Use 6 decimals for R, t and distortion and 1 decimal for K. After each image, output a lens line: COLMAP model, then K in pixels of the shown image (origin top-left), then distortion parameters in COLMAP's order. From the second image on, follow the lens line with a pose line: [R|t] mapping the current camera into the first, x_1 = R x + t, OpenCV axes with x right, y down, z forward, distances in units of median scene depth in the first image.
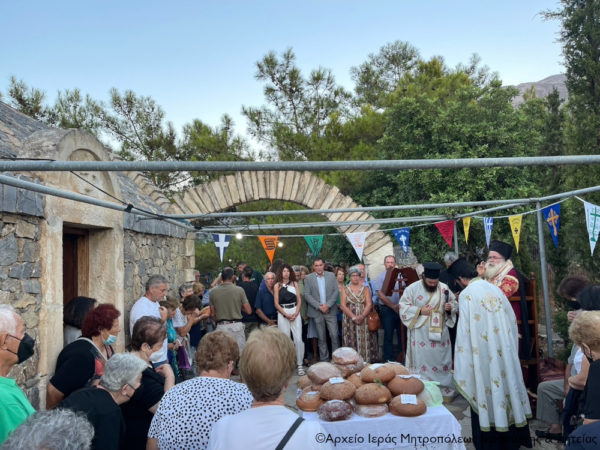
lens RADIAL K [[454.7, 0, 304.4], [0, 454.7, 224.7], [0, 0, 1]] dist [0.065140, -0.058042]
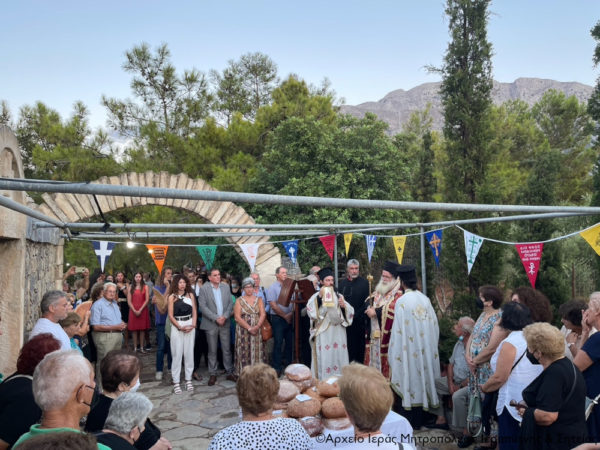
lens RADIAL K [[454.7, 0, 302.8], [0, 454.7, 223.1], [0, 0, 1]] dist [0.065140, -0.058042]
pose [[0.934005, 0.046961, 0.354160, -0.133397], [-0.044550, 0.998895, -0.014962, -0.018565], [-0.354471, -0.001804, 0.935065, 0.006020]]
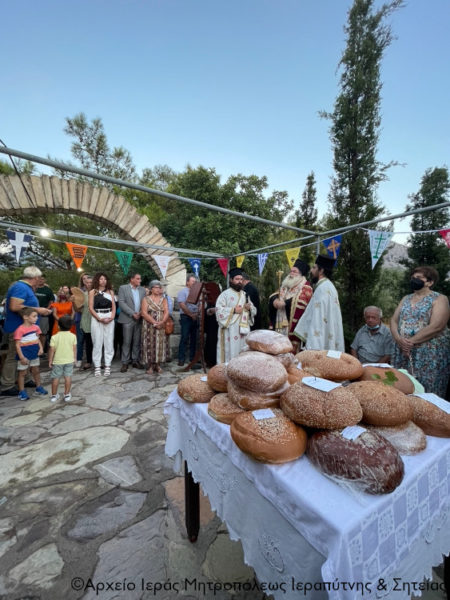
lens RADIAL K [[241.3, 0, 225.7], [0, 241.3, 301.2], [0, 0, 1]] dist [-0.006293, -0.000153]
pose [[0.854487, 0.067920, 0.515014, -0.063419], [-0.093734, 0.995302, 0.024258, 0.105223], [-0.510947, -0.069003, 0.856838, 0.345409]]
